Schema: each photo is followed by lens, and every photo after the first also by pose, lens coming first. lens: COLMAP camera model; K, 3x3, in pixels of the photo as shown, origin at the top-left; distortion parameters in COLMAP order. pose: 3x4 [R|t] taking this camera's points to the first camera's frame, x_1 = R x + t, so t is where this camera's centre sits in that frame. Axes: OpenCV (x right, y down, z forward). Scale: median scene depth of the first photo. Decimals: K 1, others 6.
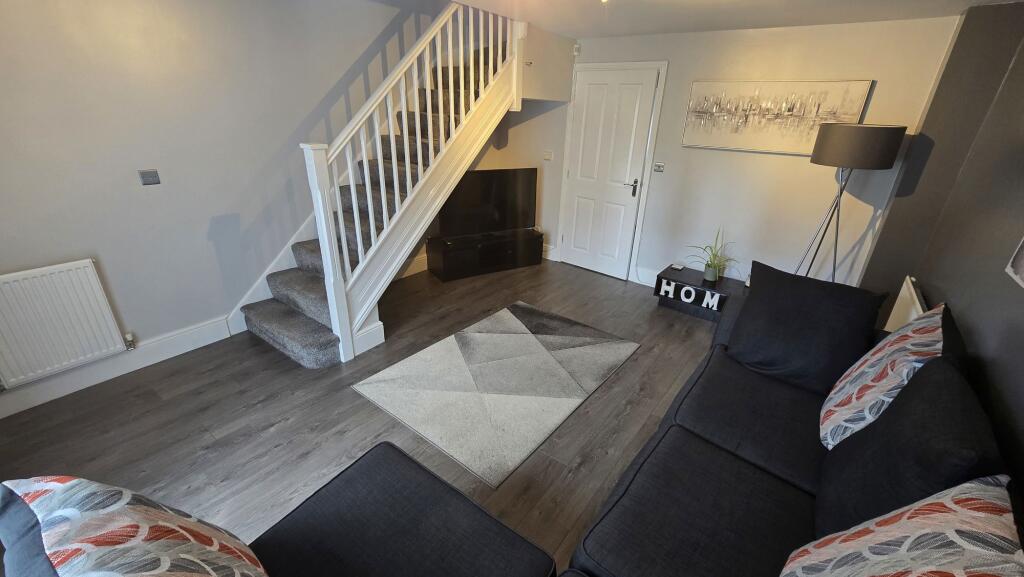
lens RADIAL K [[418.5, 0, 519.4], [0, 418.5, 289.2], [0, 0, 1]] dist [0.002093, -0.000518]
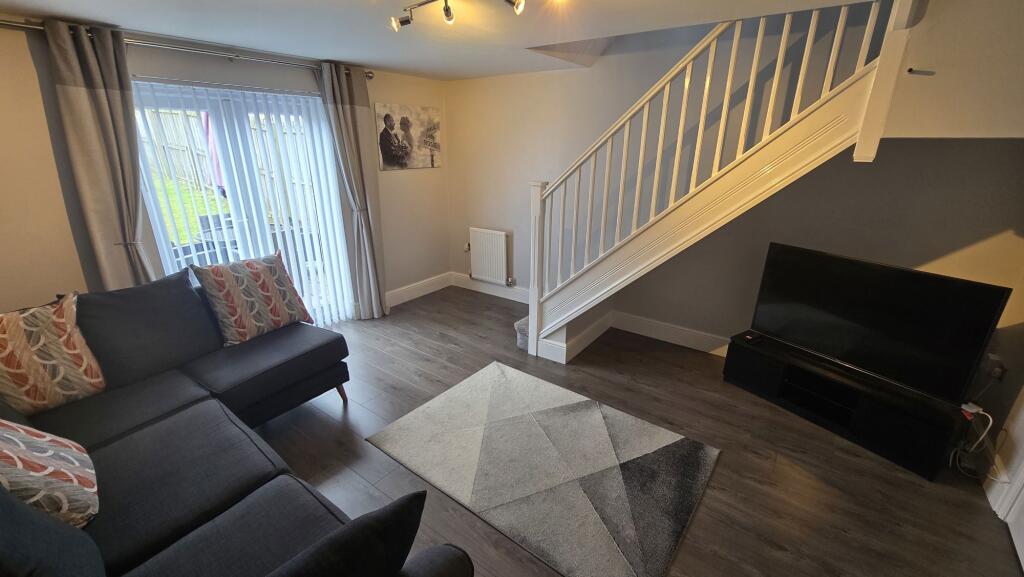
lens RADIAL K [[418.5, 0, 519.4], [0, 418.5, 289.2], [0, 0, 1]] dist [0.002093, -0.000518]
pose [[0.013335, 0.298348, -0.954364, 0.696930], [-0.402947, 0.875122, 0.267945, -0.307721], [0.915126, 0.380985, 0.131888, 0.728508]]
